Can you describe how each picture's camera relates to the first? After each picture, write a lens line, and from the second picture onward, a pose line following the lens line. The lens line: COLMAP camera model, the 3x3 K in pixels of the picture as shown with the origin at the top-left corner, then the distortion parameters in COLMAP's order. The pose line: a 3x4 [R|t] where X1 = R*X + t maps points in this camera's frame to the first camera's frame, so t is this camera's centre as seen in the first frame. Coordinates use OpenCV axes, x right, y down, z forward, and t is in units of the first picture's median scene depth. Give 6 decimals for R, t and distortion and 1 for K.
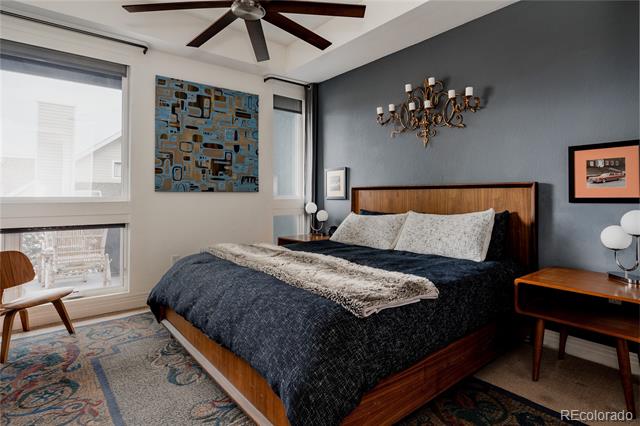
lens RADIAL K [[321.5, 0, 320.3], [0, 321.5, 203.5], [0, 0, 1]] dist [0.004973, 0.000738]
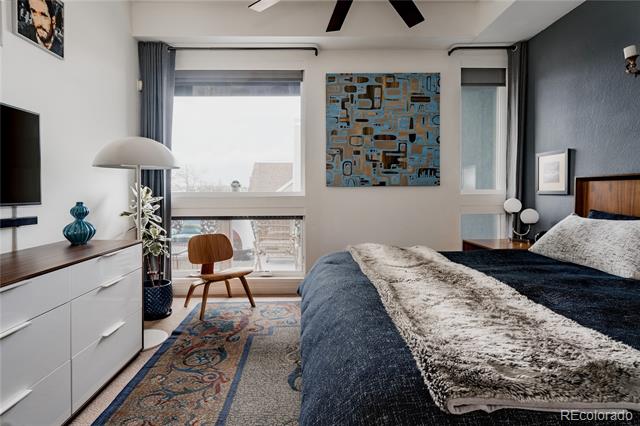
lens RADIAL K [[321.5, 0, 320.3], [0, 321.5, 203.5], [0, 0, 1]] dist [0.004973, 0.000738]
pose [[0.799070, 0.021132, -0.600866, 0.086481], [-0.010881, 0.999727, 0.020689, -0.002988], [0.601139, -0.009994, 0.799082, 0.134836]]
